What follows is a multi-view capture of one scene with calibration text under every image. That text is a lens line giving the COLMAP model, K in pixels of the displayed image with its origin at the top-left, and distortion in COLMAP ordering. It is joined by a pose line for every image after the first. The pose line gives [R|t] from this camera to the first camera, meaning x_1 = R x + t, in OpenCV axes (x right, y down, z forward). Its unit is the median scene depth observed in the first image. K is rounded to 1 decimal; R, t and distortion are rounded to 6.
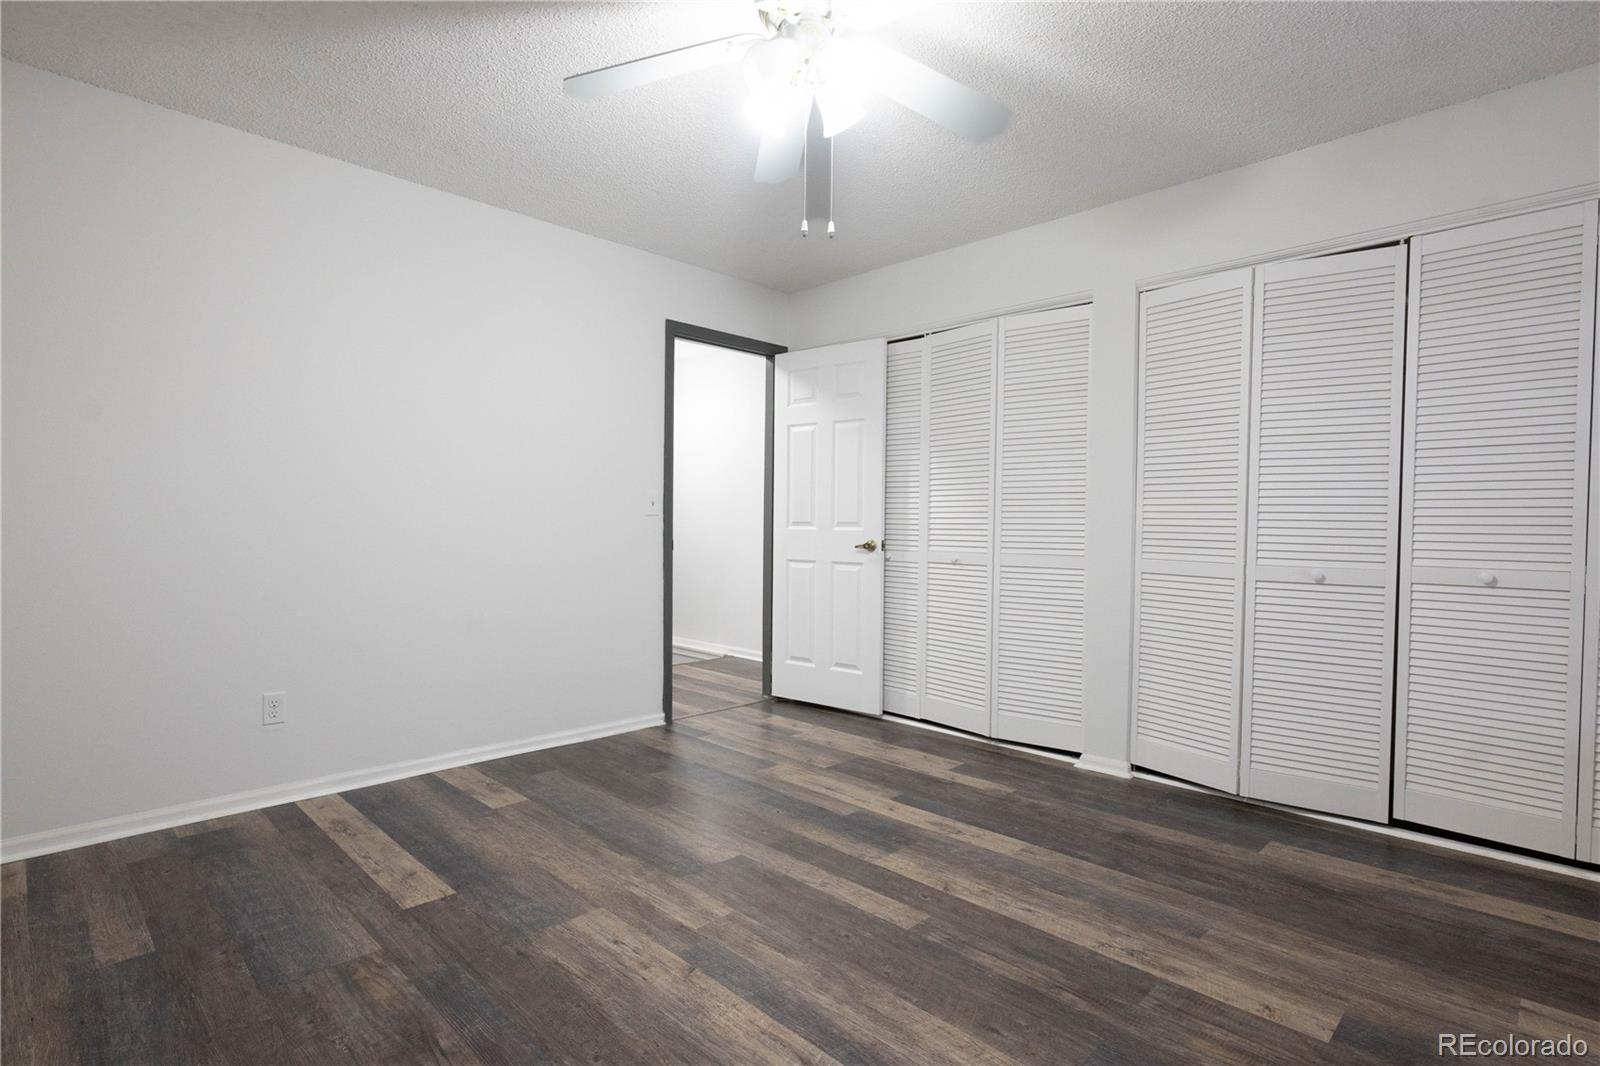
lens RADIAL K [[777.7, 0, 800.0], [0, 777.7, 533.0], [0, 0, 1]] dist [-0.003078, 0.000327]
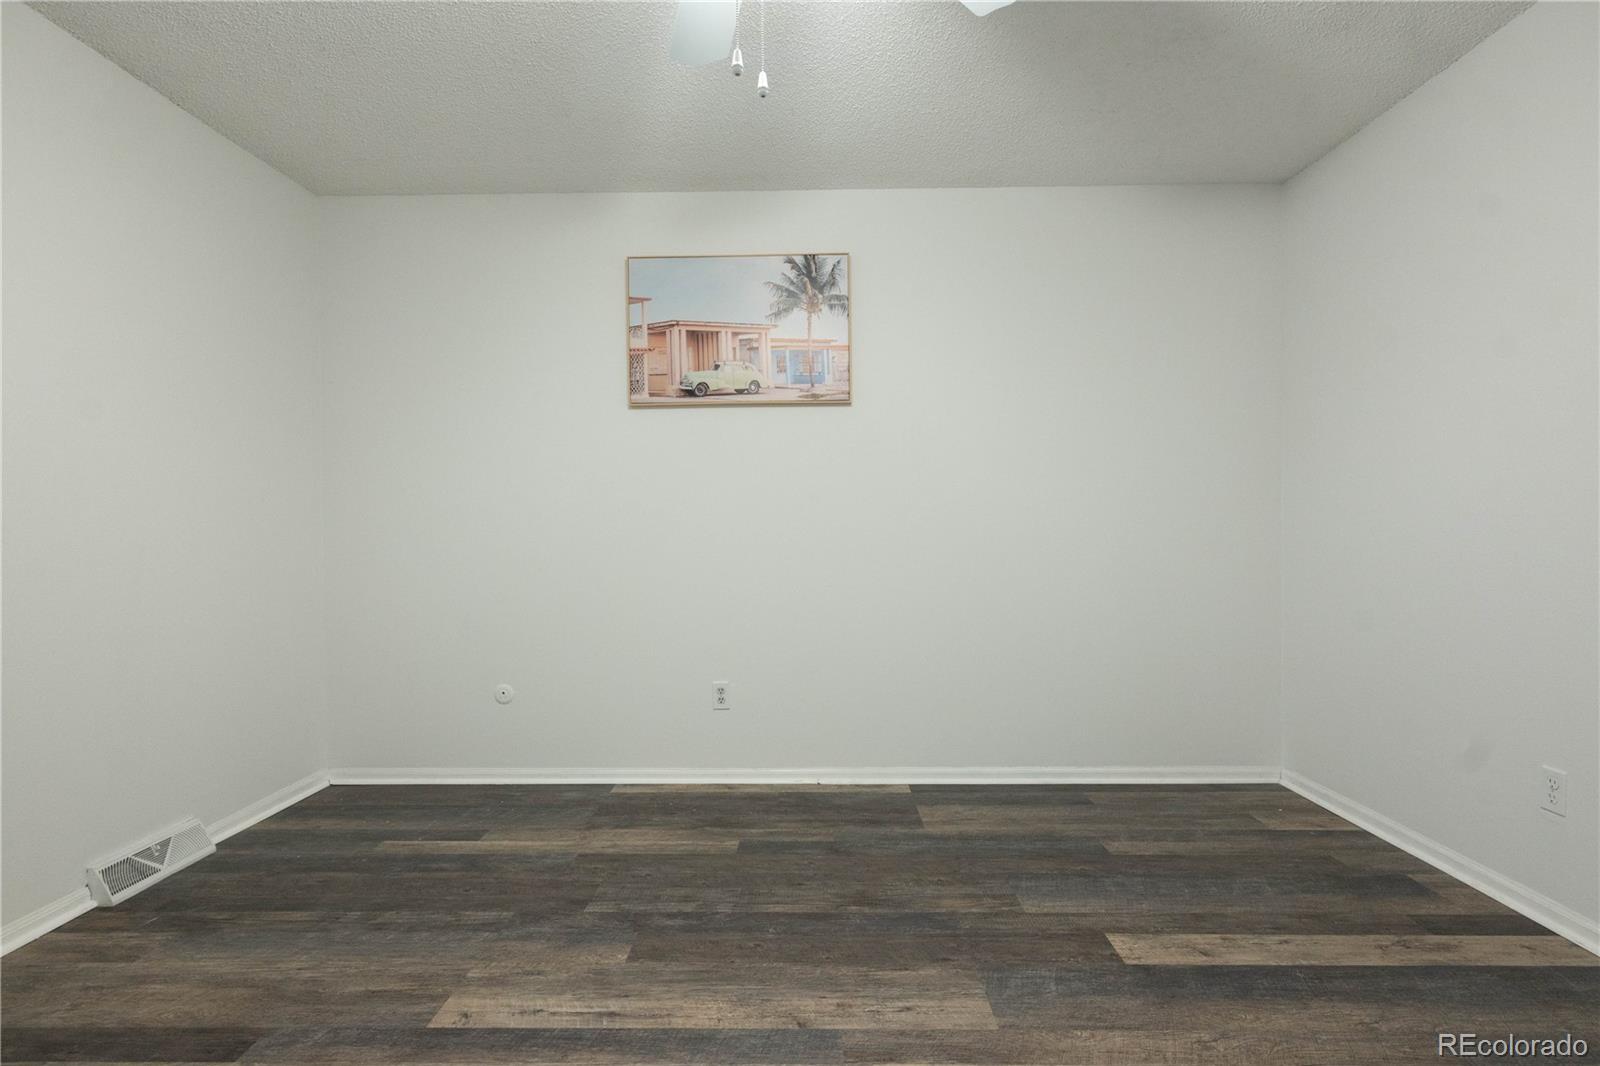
lens RADIAL K [[788.1, 0, 802.4], [0, 788.1, 538.2], [0, 0, 1]] dist [-0.006852, 0.005802]
pose [[-0.719359, 0.004383, -0.694625, 0.419830], [-0.005999, 0.999904, 0.012522, -0.009329], [0.694612, 0.013175, -0.719263, 1.418280]]
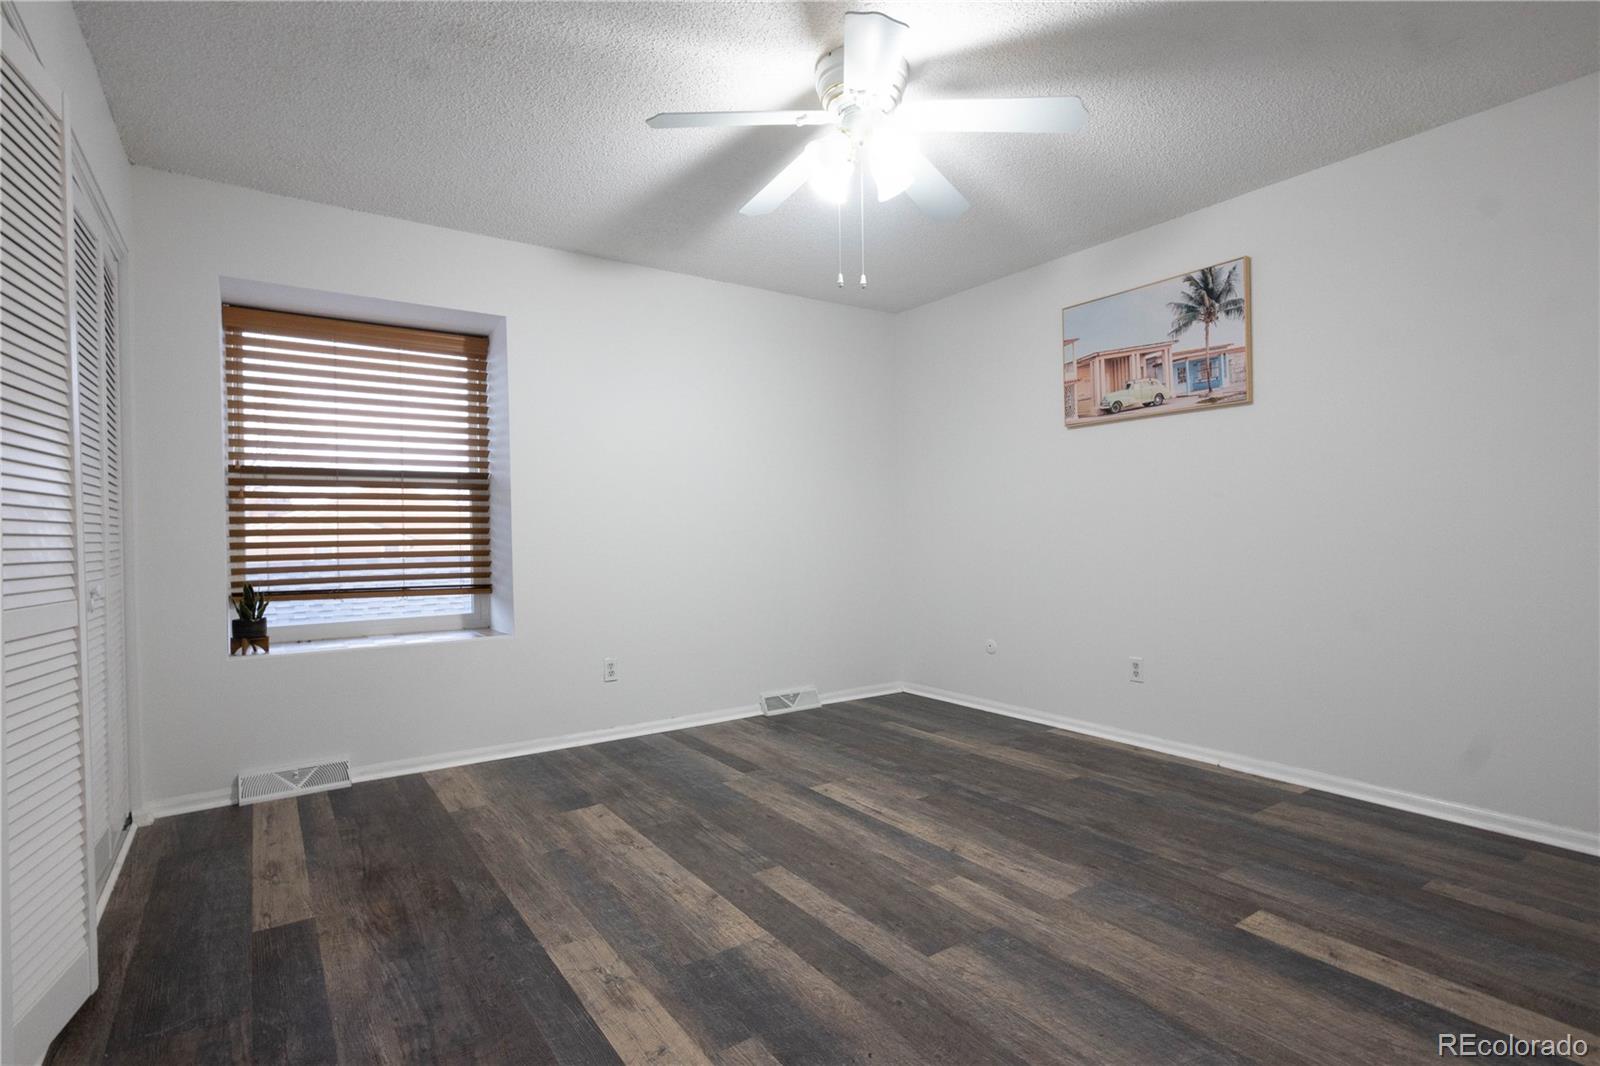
lens RADIAL K [[788.1, 0, 802.4], [0, 788.1, 538.2], [0, 0, 1]] dist [-0.006852, 0.005802]
pose [[-0.984355, 0.003446, 0.176166, -0.107626], [0.007364, 0.999740, 0.021589, -0.022167], [-0.176045, 0.022548, -0.984124, 2.078569]]
